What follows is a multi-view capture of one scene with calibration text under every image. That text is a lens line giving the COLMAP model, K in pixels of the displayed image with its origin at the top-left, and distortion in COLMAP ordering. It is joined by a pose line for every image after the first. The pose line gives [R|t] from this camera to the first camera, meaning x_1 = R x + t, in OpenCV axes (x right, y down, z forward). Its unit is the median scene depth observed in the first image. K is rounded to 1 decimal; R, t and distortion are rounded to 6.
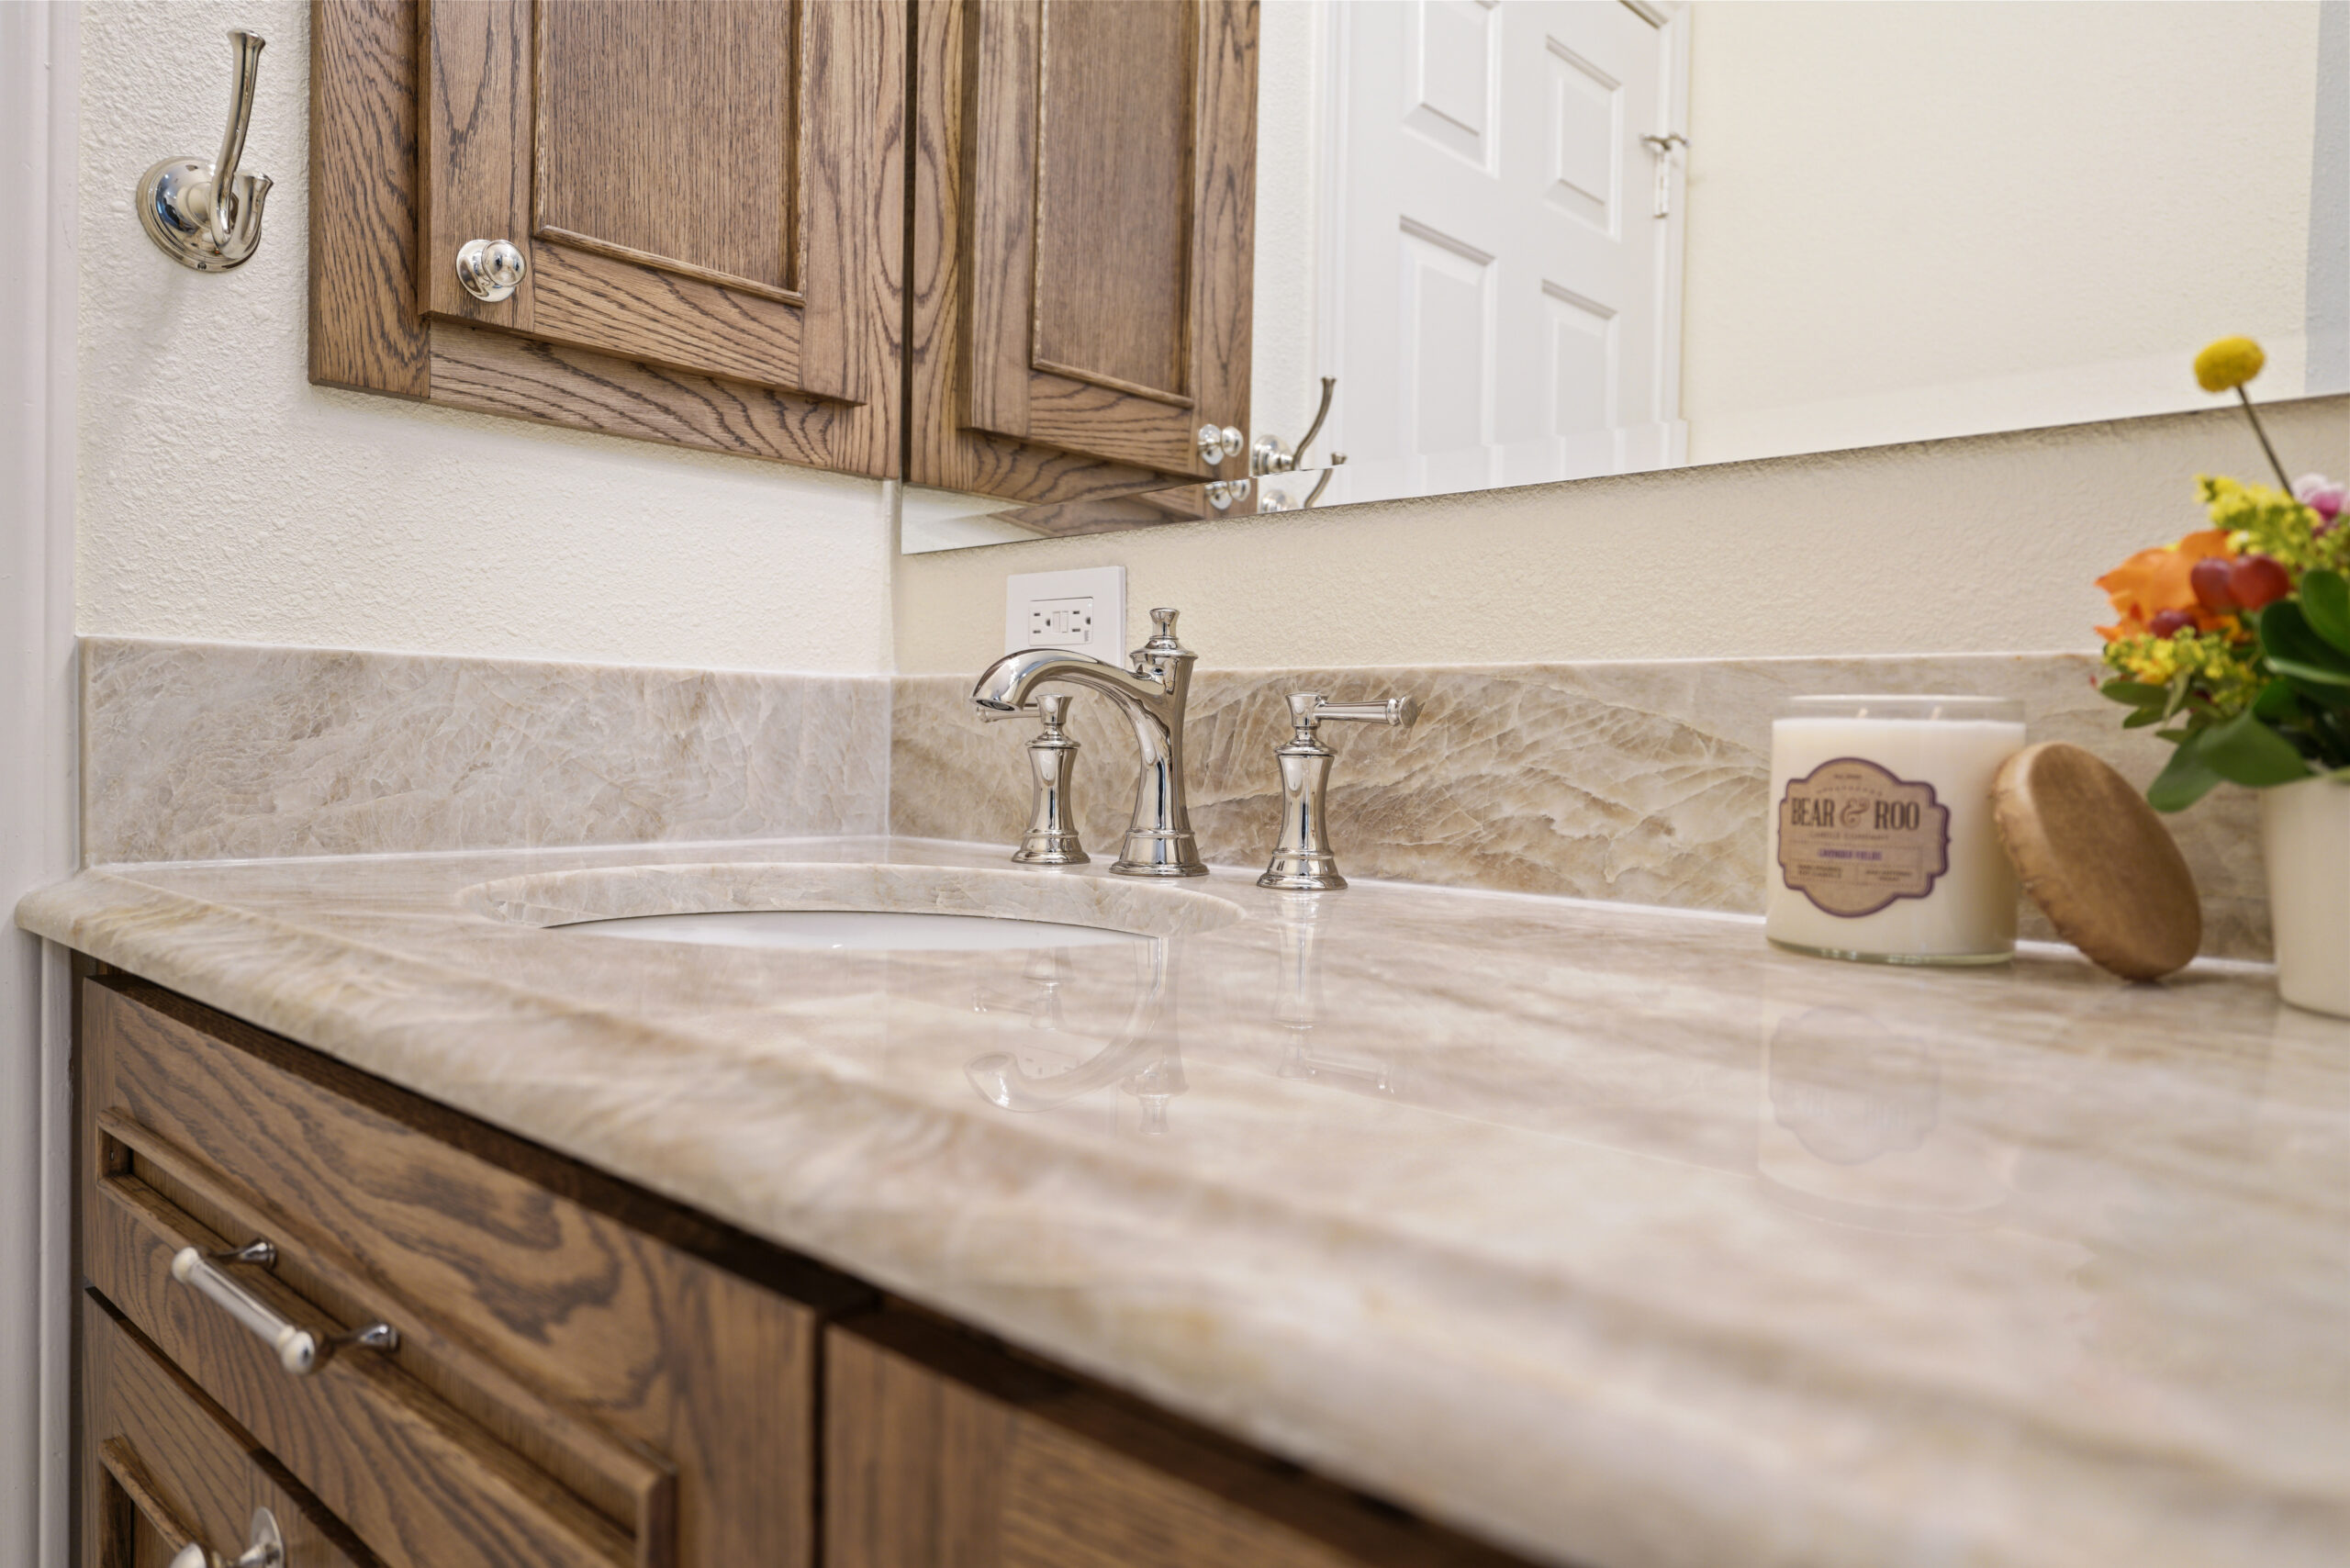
lens RADIAL K [[1526.6, 0, 1163.1], [0, 1526.6, 770.4], [0, 0, 1]] dist [0.000314, -0.003201]
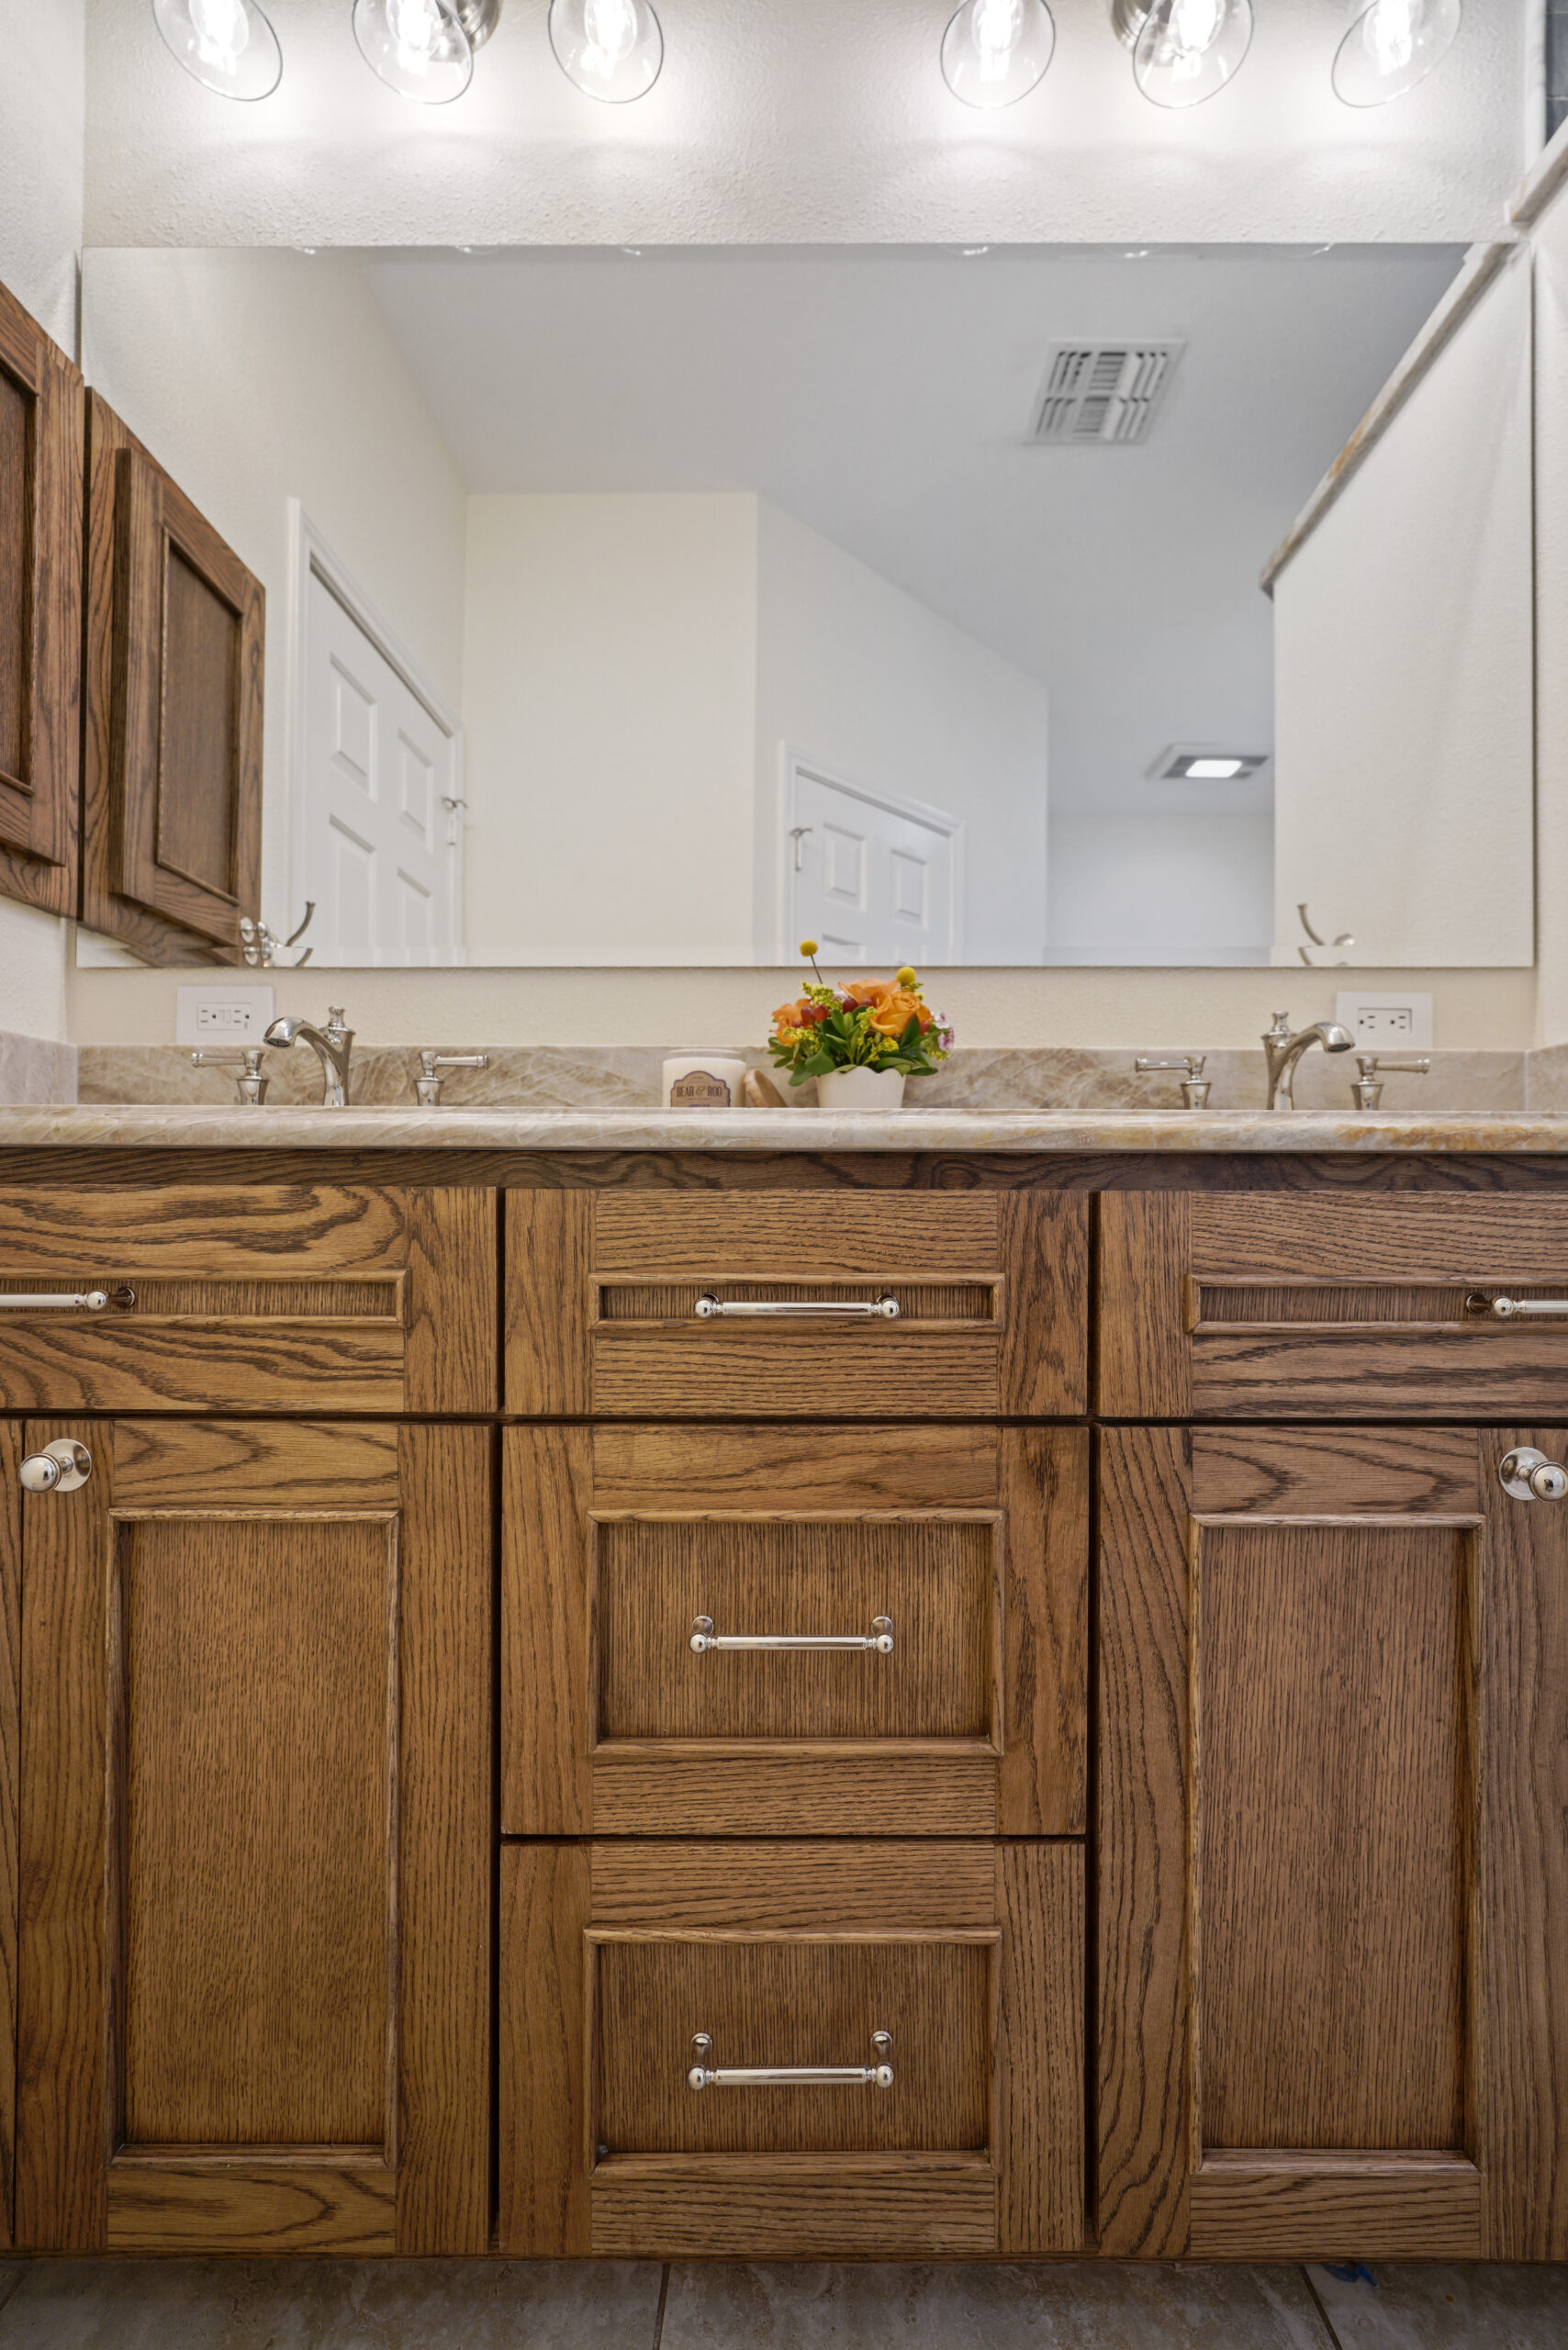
lens RADIAL K [[1081.2, 0, 797.5], [0, 1081.2, 1174.6], [0, 0, 1]] dist [-0.008259, 0.001200]
pose [[0.742720, 0.008592, 0.669547, -0.533705], [0.025115, 0.998857, -0.040677, 0.193071], [-0.669131, 0.047027, 0.741655, -0.414839]]
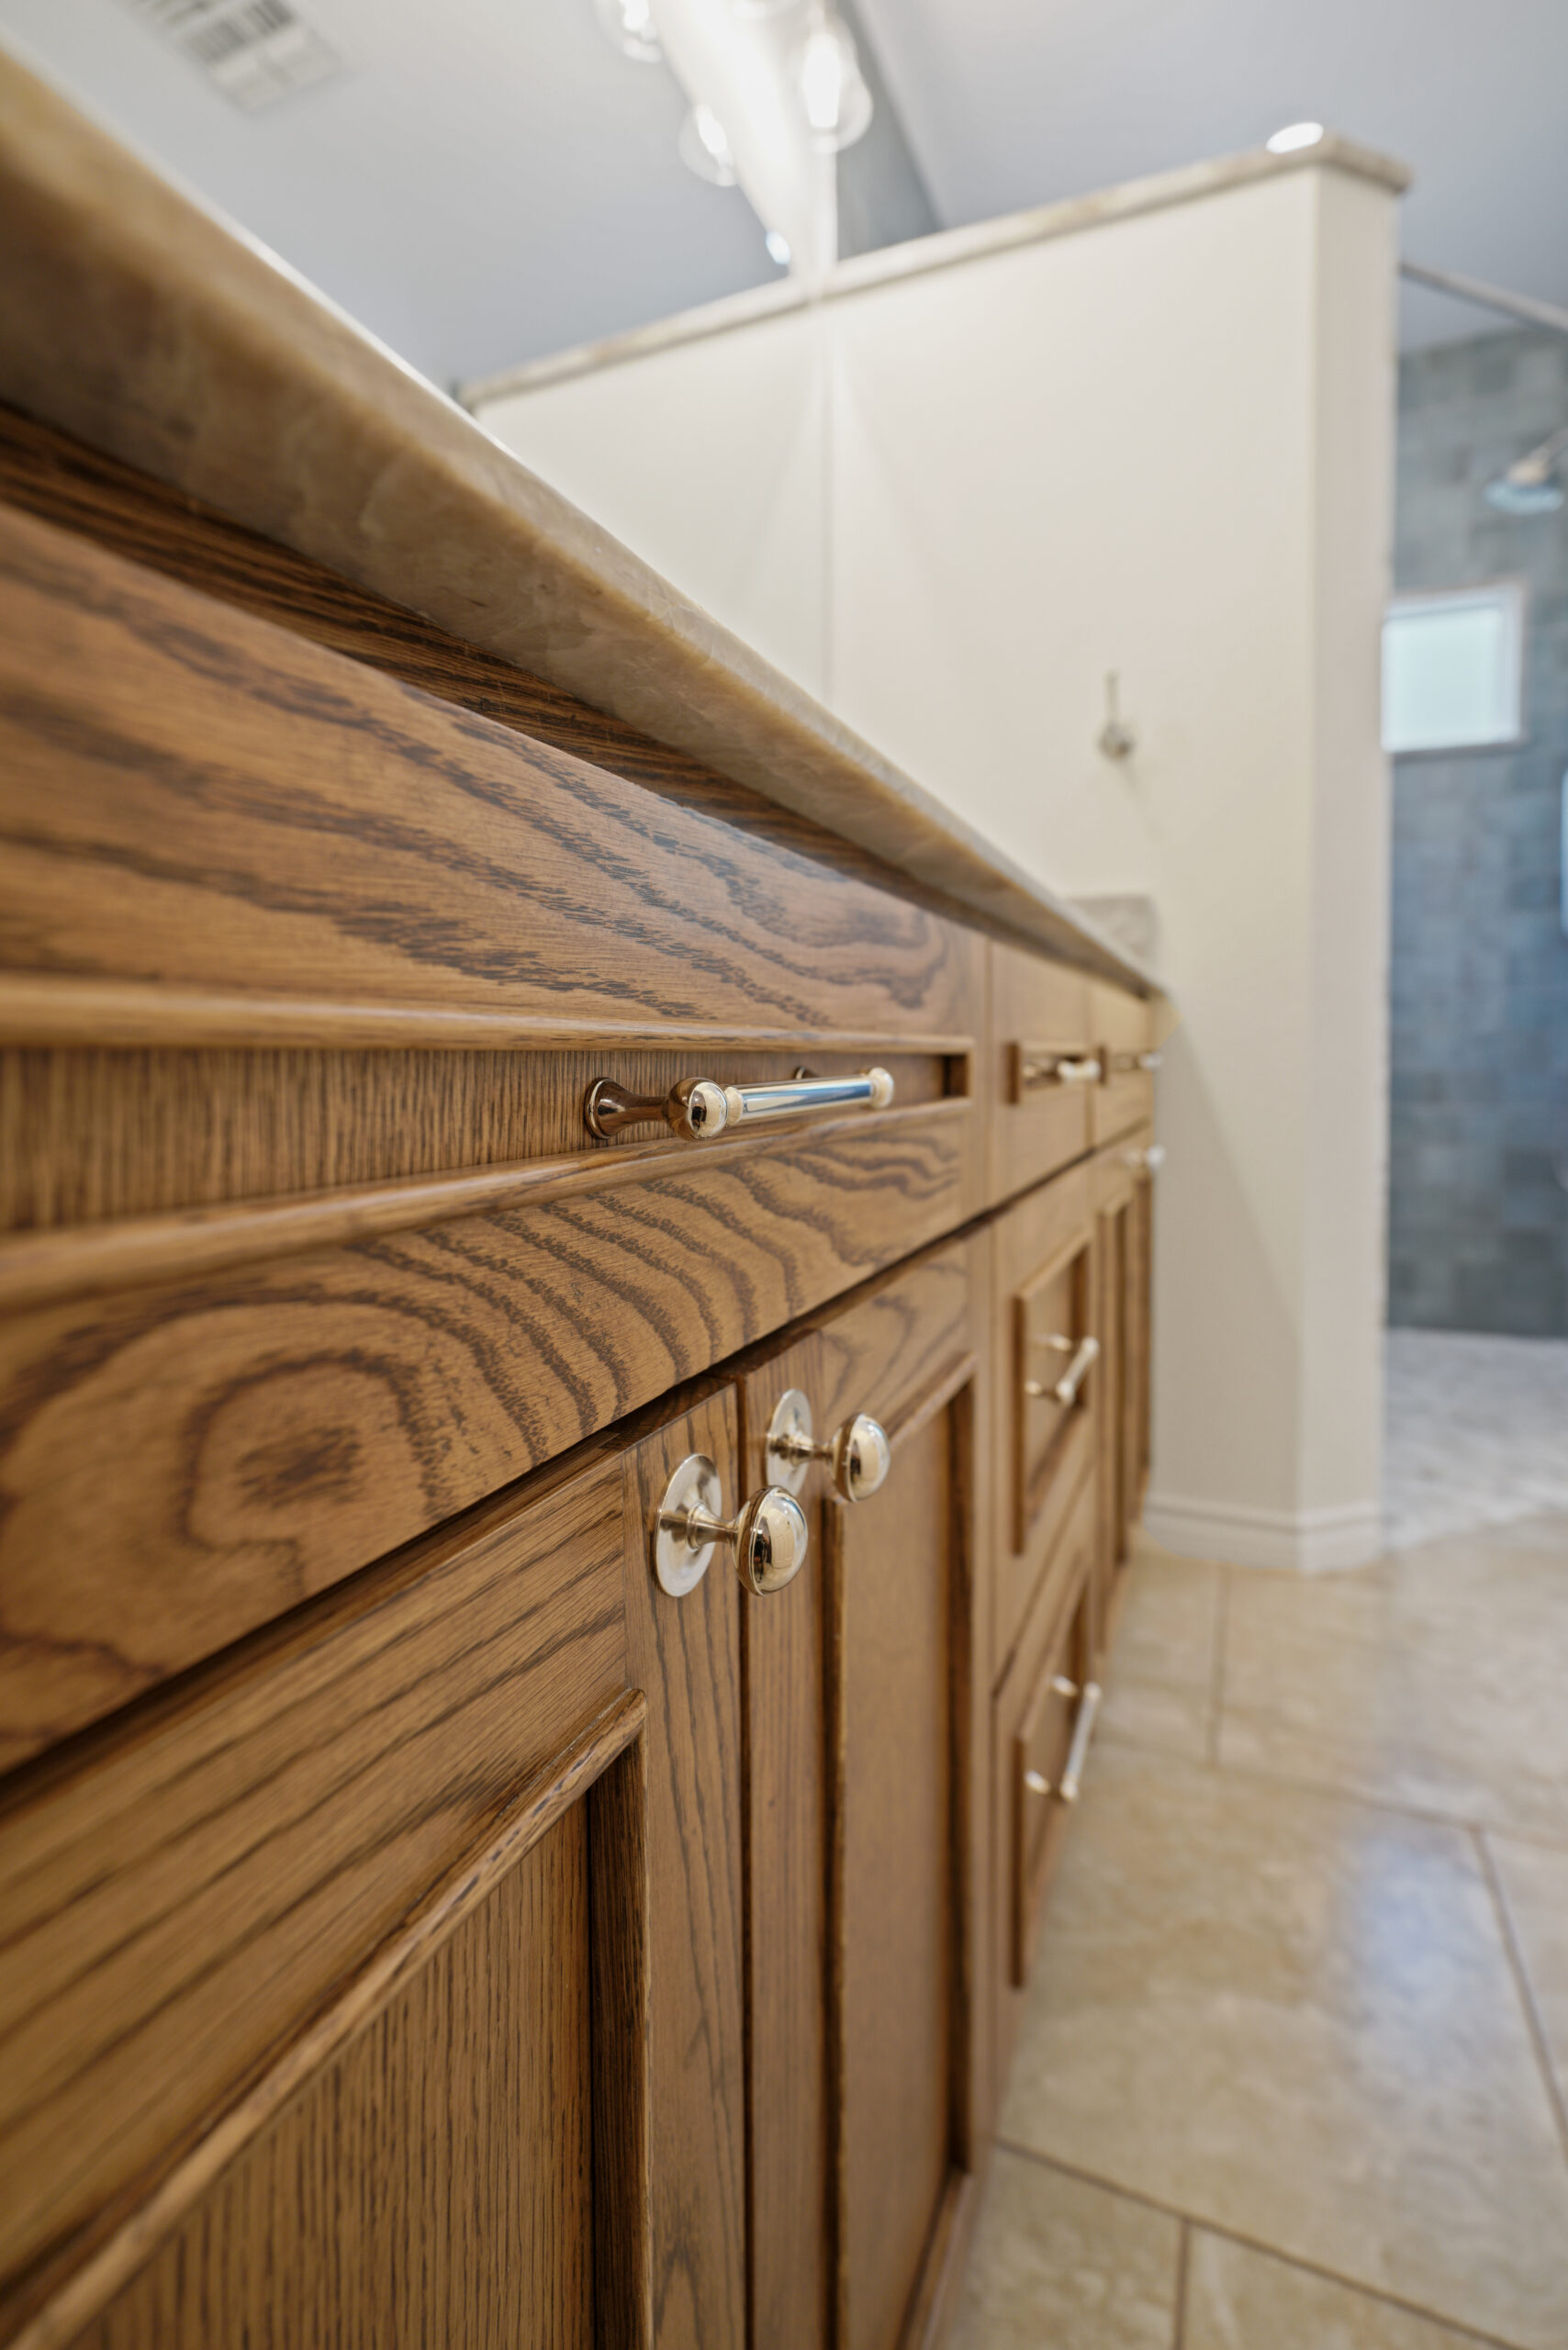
lens RADIAL K [[1081.2, 0, 820.6], [0, 1081.2, 1068.4], [0, 0, 1]] dist [-0.008259, 0.001200]
pose [[-0.346202, -0.026856, 0.937776, -0.785946], [0.022733, 0.999057, 0.037003, 0.220848], [-0.937885, 0.034129, -0.345265, 0.828658]]
